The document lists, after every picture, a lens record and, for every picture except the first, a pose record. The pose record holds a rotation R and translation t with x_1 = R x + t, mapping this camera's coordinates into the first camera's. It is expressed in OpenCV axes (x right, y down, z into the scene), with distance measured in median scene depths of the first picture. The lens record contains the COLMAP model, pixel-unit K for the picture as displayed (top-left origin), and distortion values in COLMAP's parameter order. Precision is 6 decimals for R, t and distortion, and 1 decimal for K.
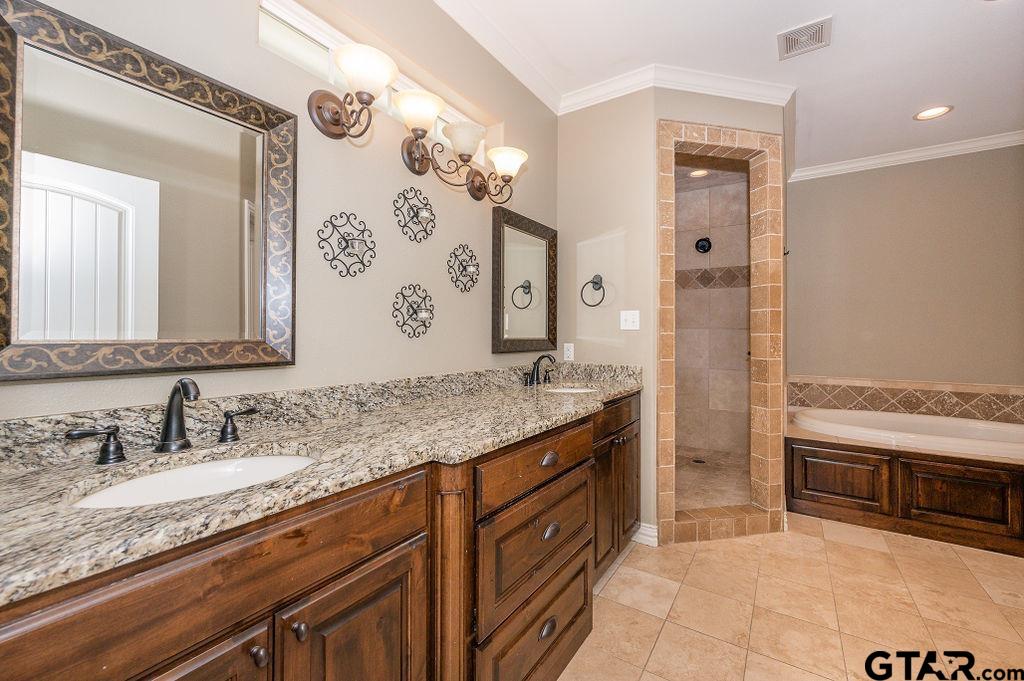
lens RADIAL K [[416.3, 0, 533.3], [0, 416.3, 332.6], [0, 0, 1]] dist [-0.000908, 0.000118]
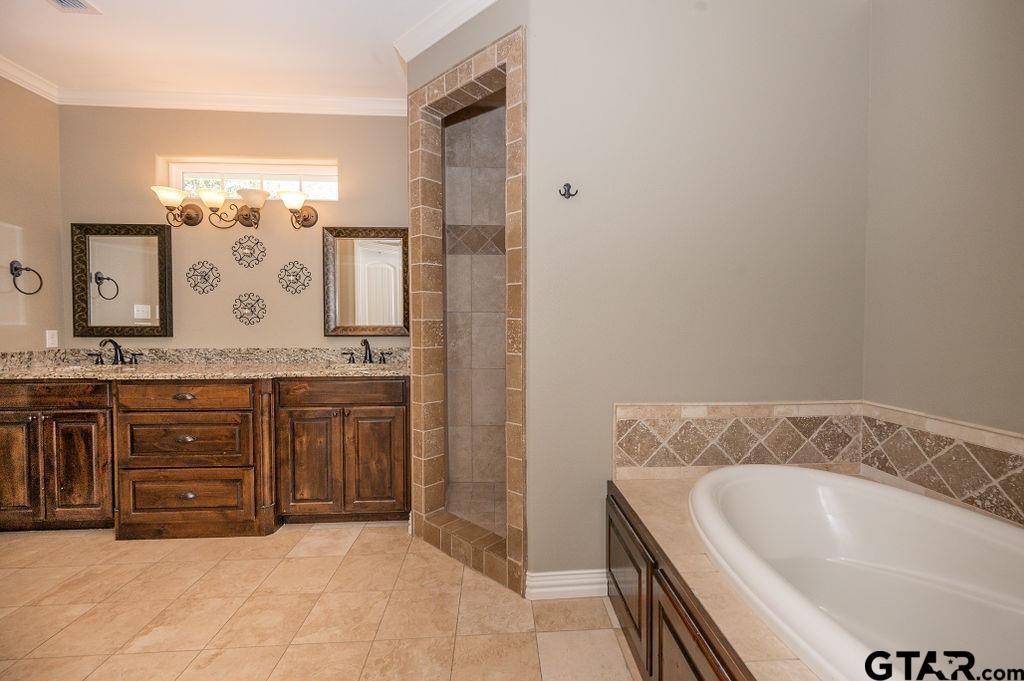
lens RADIAL K [[424.7, 0, 510.9], [0, 424.7, 335.8], [0, 0, 1]] dist [0.002024, 0.000135]
pose [[0.585519, 0.017262, -0.810475, 1.800109], [0.009525, 0.999558, 0.028171, 0.019164], [0.810603, -0.024214, 0.585095, 0.879950]]
